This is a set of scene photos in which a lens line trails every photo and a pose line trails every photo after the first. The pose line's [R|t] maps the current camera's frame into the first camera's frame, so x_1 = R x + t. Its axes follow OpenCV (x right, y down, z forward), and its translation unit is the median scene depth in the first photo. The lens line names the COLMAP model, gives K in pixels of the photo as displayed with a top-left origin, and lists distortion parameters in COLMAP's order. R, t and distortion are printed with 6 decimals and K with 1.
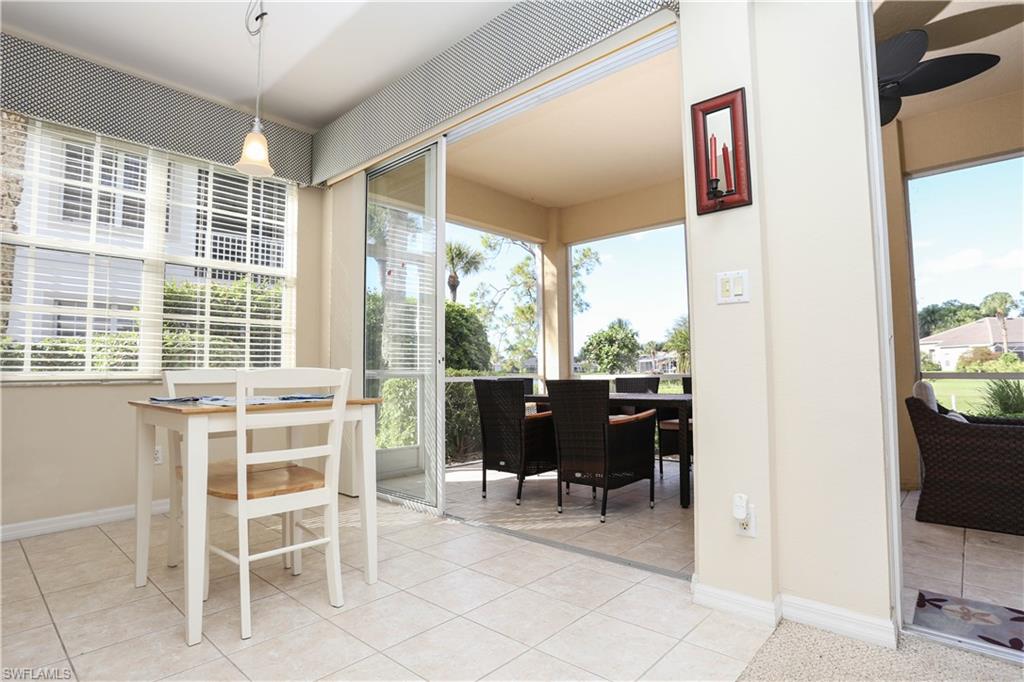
lens RADIAL K [[511.9, 0, 517.1], [0, 511.9, 349.5], [0, 0, 1]] dist [-0.029728, 0.009211]
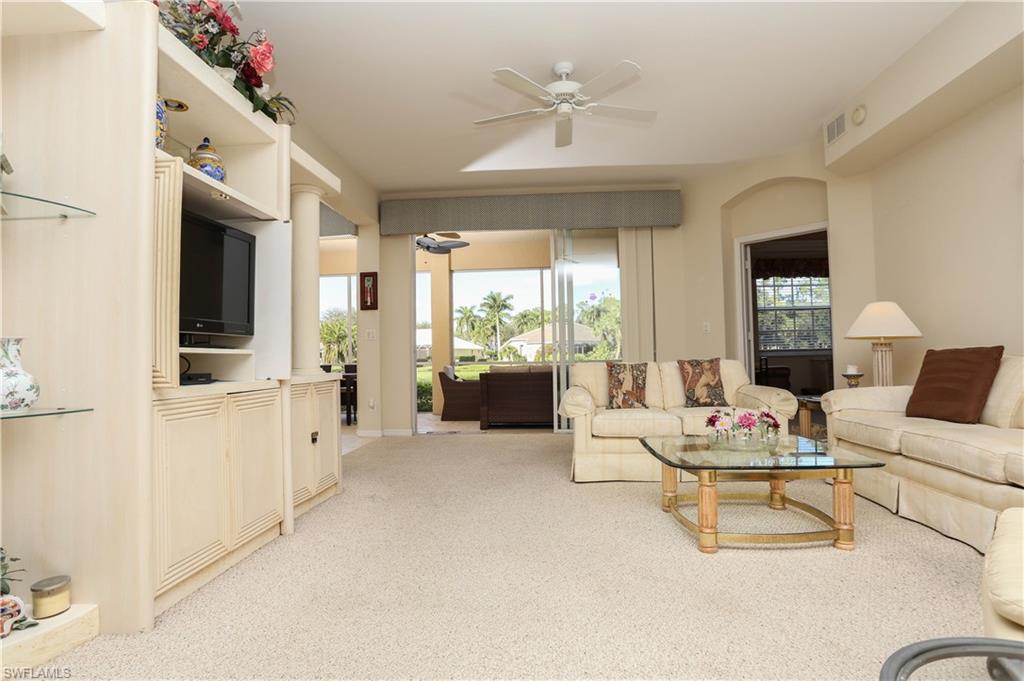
lens RADIAL K [[511.9, 0, 513.8], [0, 511.9, 343.5], [0, 0, 1]] dist [-0.029728, 0.009211]
pose [[0.785518, 0.024000, 0.618373, -0.846492], [-0.029174, 0.999573, -0.001735, -0.083272], [-0.618150, -0.016677, 0.785883, -2.051802]]
